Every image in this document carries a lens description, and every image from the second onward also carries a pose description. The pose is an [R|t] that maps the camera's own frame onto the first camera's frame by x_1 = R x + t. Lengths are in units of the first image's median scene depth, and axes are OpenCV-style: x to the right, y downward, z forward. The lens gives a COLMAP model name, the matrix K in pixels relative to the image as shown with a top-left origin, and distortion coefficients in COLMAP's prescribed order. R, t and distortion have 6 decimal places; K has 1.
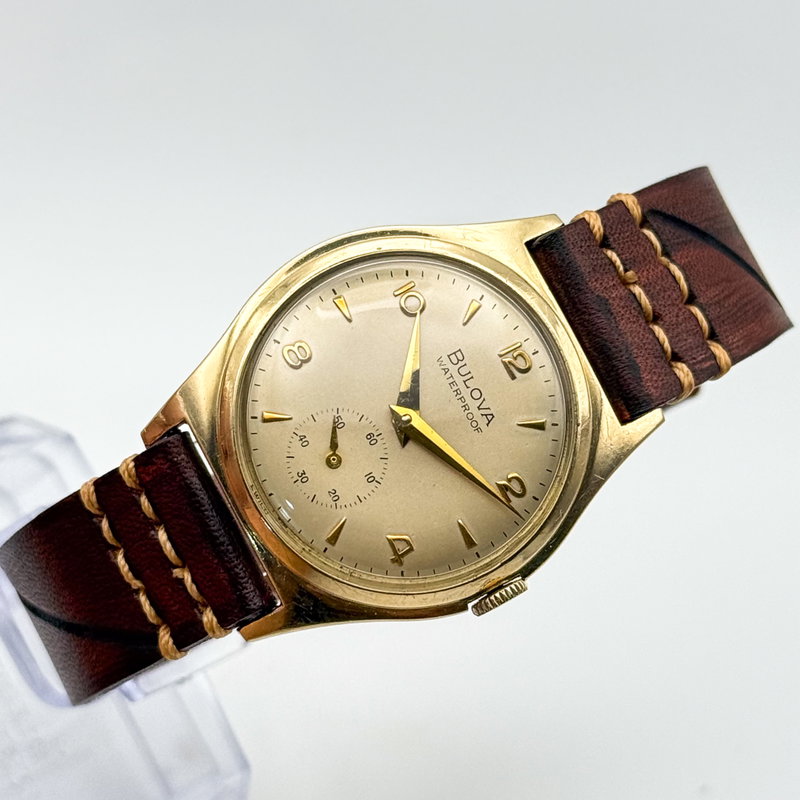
lens RADIAL K [[2857.3, 0, 400.0], [0, 2857.3, 400.0], [0, 0, 1]] dist [-0.036515, 0.143075]
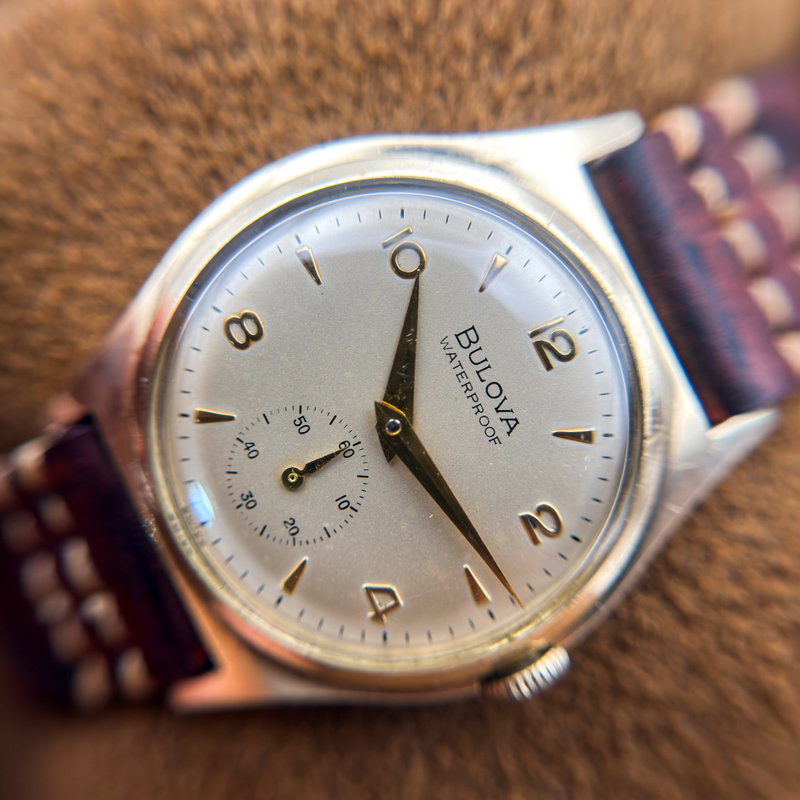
lens RADIAL K [[775.3, 0, 400.0], [0, 775.3, 400.0], [0, 0, 1]] dist [0.487303, -0.004567]
pose [[0.995419, 0.030263, -0.090694, 0.021071], [-0.017309, 0.989950, 0.140352, -0.026639], [0.094030, -0.138139, 0.985939, 0.805477]]
